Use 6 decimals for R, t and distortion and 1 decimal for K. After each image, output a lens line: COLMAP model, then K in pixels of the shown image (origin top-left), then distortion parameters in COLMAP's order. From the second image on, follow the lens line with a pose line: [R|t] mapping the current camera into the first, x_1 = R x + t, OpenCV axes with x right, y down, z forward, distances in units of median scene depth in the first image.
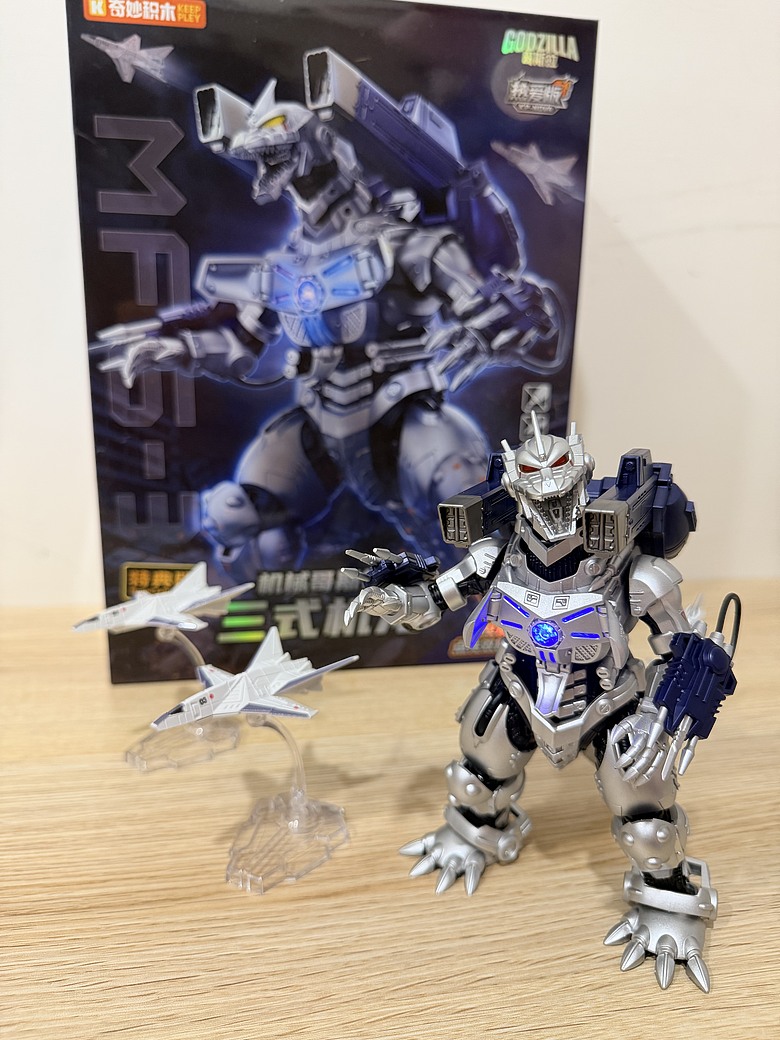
lens RADIAL K [[729.5, 0, 376.7], [0, 729.5, 536.9], [0, 0, 1]] dist [0.079714, -0.198242]
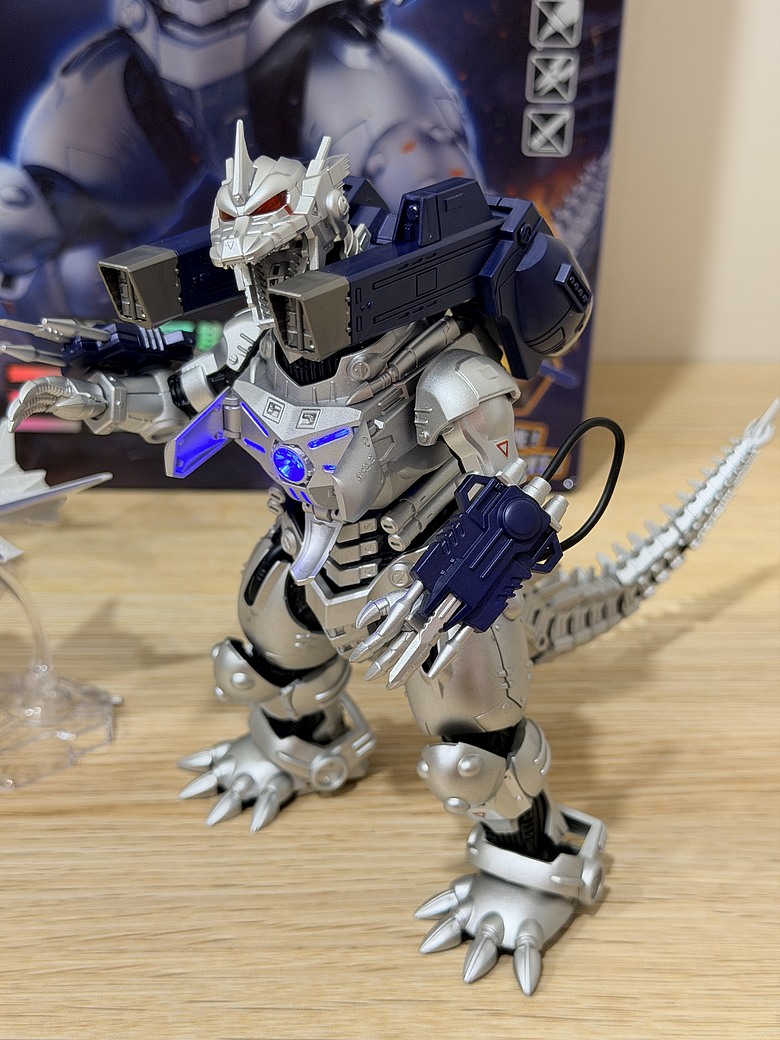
lens RADIAL K [[1445.4, 0, 390.0], [0, 1445.4, 520.0], [0, 0, 1]] dist [0.229107, -0.616667]
pose [[0.988775, 0.071846, -0.131003, 0.309283], [-0.043097, 0.976675, 0.210351, -0.061445], [0.143060, -0.202344, 0.968809, -0.171874]]
